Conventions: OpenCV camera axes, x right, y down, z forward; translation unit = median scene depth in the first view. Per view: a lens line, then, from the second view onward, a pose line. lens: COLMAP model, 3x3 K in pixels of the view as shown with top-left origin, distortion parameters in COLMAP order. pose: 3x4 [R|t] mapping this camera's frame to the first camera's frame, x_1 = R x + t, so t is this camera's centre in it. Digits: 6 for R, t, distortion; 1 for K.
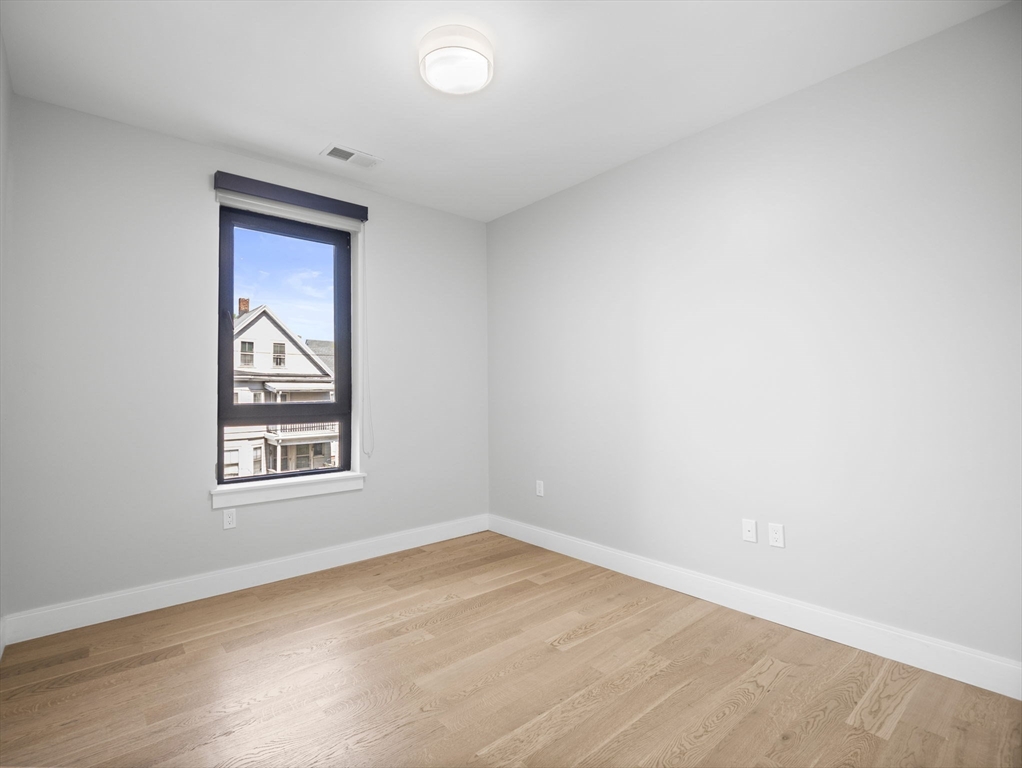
lens RADIAL K [[489.6, 0, 511.0], [0, 489.6, 384.0], [0, 0, 1]] dist [-0.014405, -0.000735]
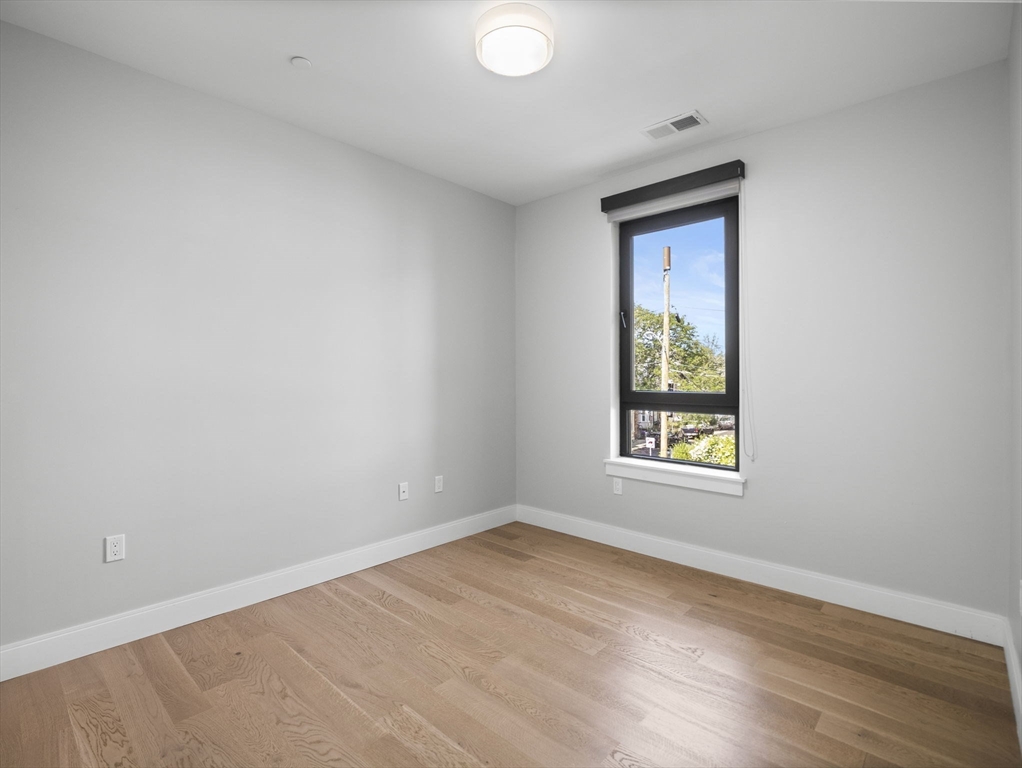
lens RADIAL K [[498.0, 0, 513.0], [0, 498.0, 371.6], [0, 0, 1]] dist [-0.012272, -0.000931]
pose [[0.109415, 0.001417, -0.993995, 0.595198], [0.018007, 0.999832, 0.003408, -0.011685], [0.993833, -0.018271, 0.109372, 0.609439]]
